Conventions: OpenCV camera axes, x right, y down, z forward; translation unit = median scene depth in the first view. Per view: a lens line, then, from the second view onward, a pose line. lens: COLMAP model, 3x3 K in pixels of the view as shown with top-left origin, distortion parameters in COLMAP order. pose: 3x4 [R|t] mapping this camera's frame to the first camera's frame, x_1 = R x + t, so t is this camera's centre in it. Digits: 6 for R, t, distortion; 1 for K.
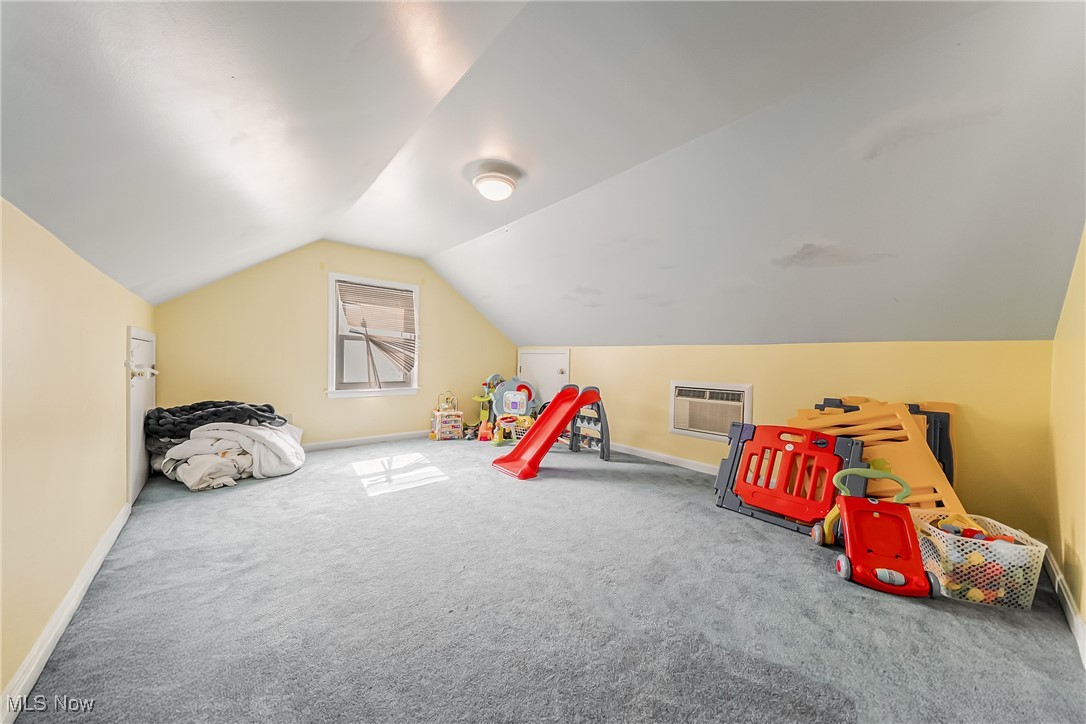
lens RADIAL K [[376.2, 0, 543.0], [0, 376.2, 362.0], [0, 0, 1]] dist [0.000118, 0.000005]
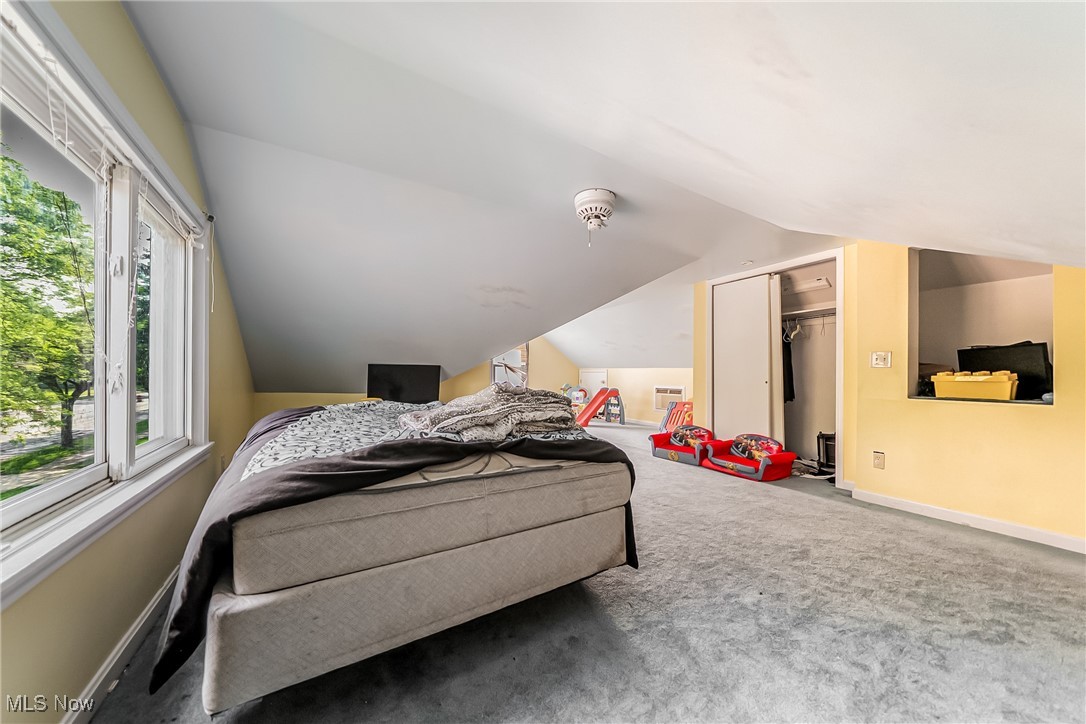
lens RADIAL K [[368.4, 0, 544.0], [0, 368.4, 374.7], [0, 0, 1]] dist [-0.000320, -0.000007]
pose [[0.985644, -0.007052, -0.168691, 0.083904], [0.005499, 0.999938, -0.009670, 0.007379], [0.168749, 0.008604, 0.985622, -1.004110]]
